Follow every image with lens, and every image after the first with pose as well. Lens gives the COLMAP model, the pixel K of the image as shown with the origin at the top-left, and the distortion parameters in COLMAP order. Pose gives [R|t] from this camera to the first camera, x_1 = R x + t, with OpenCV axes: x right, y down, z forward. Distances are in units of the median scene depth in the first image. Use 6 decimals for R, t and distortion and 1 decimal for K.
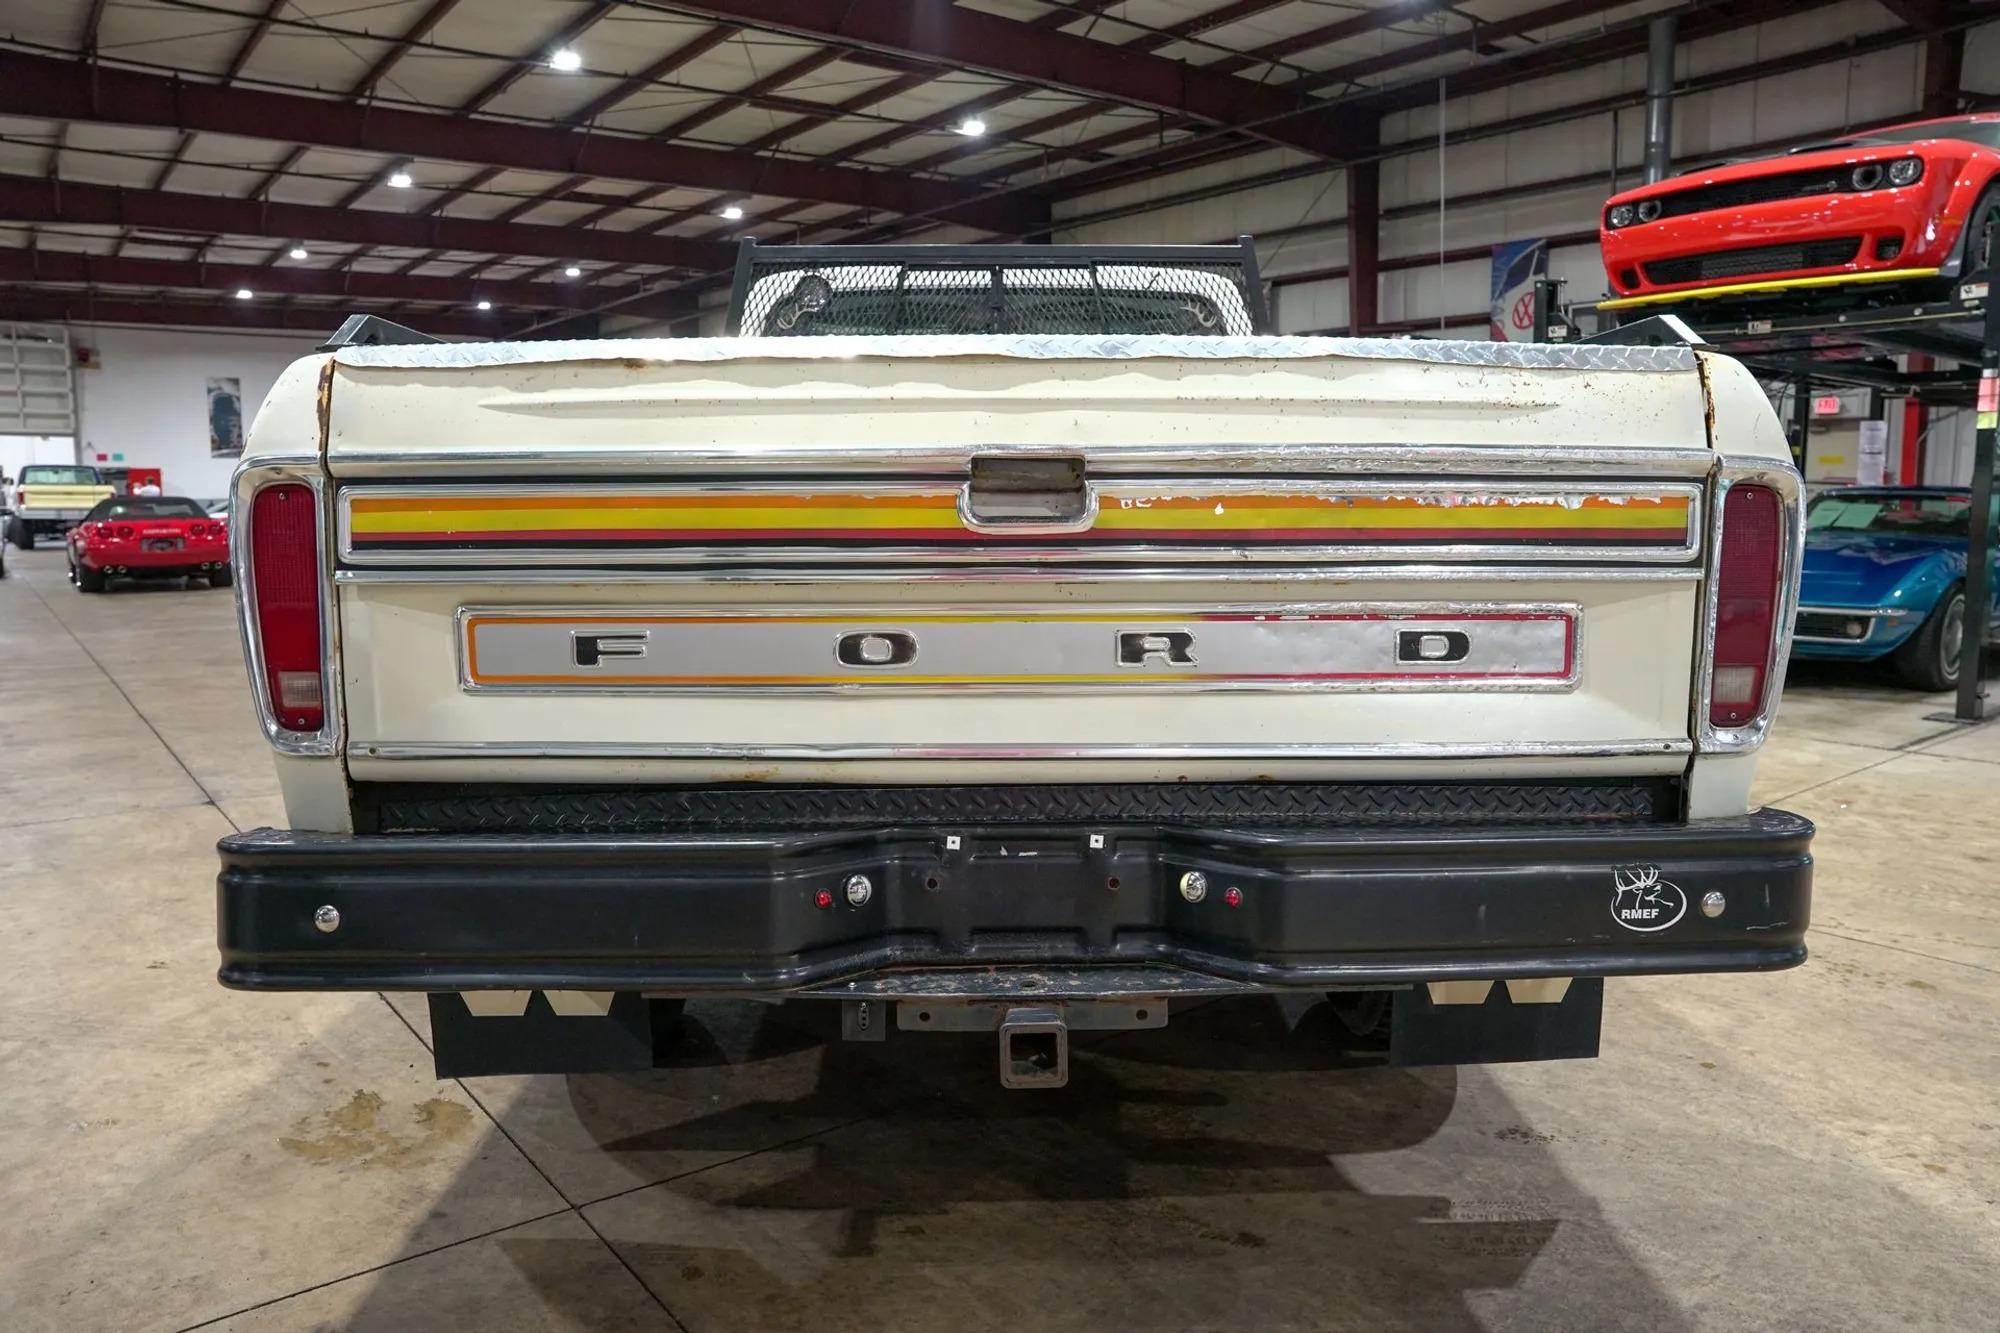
lens RADIAL K [[1377.5, 0, 1008.0], [0, 1377.5, 670.3], [0, 0, 1]] dist [-0.145245, 0.114218]
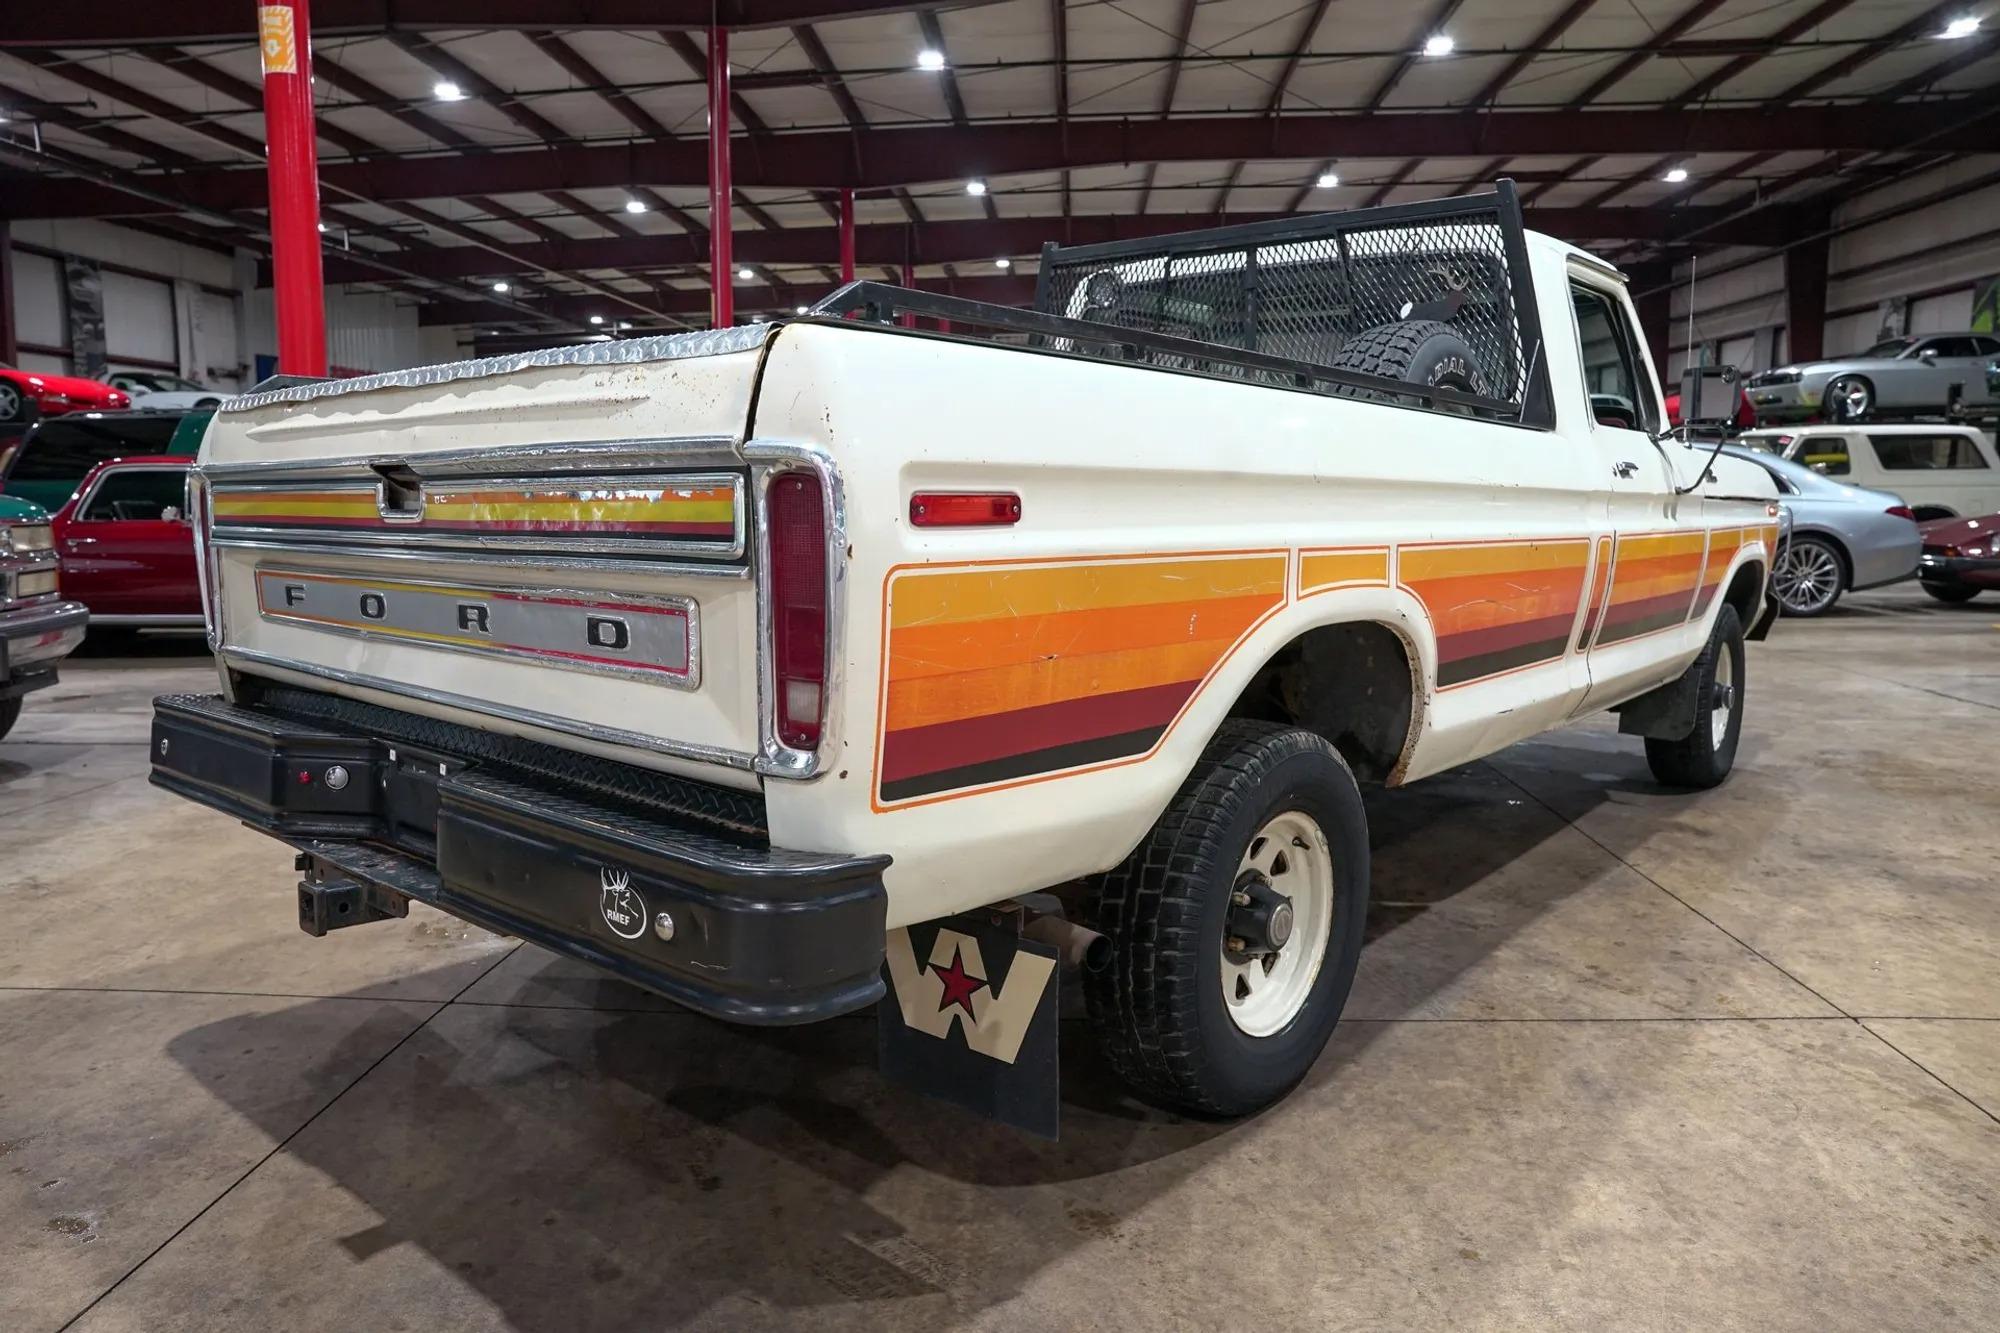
lens RADIAL K [[1377.5, 0, 1008.0], [0, 1377.5, 670.3], [0, 0, 1]] dist [-0.145245, 0.114218]
pose [[0.744983, 0.088174, -0.661231, 0.522553], [-0.080150, 0.995877, 0.042497, -0.024730], [0.662251, 0.021338, 0.748978, 0.174404]]
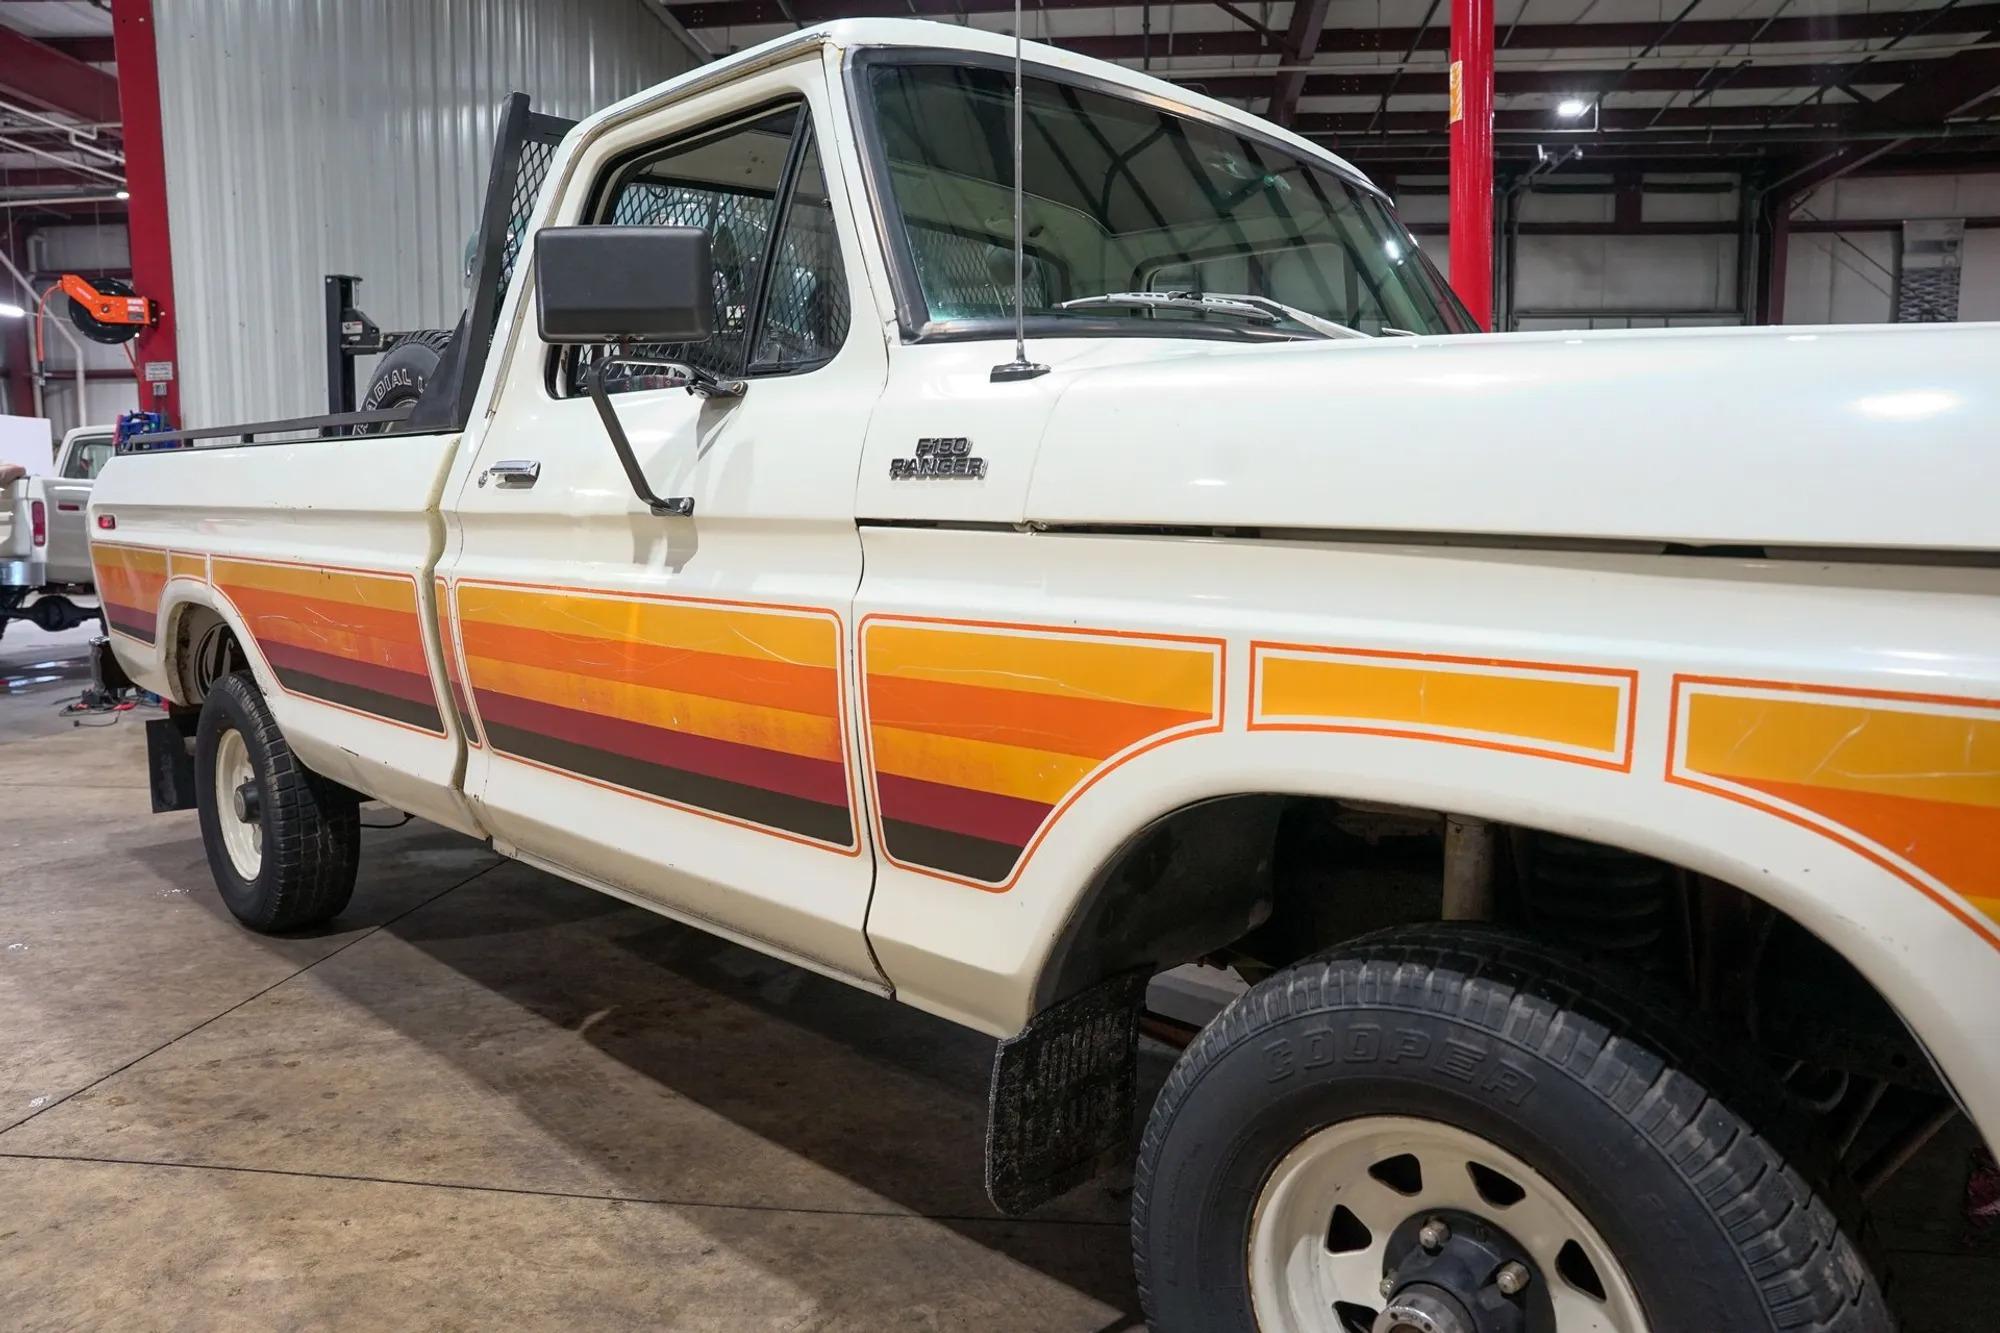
lens RADIAL K [[1377.5, 0, 1008.0], [0, 1377.5, 670.3], [0, 0, 1]] dist [-0.145245, 0.114218]
pose [[-0.707497, 0.087884, -0.701230, 0.471884], [-0.083003, 0.975037, 0.205945, -0.204980], [0.701825, 0.203910, -0.682541, 1.636856]]
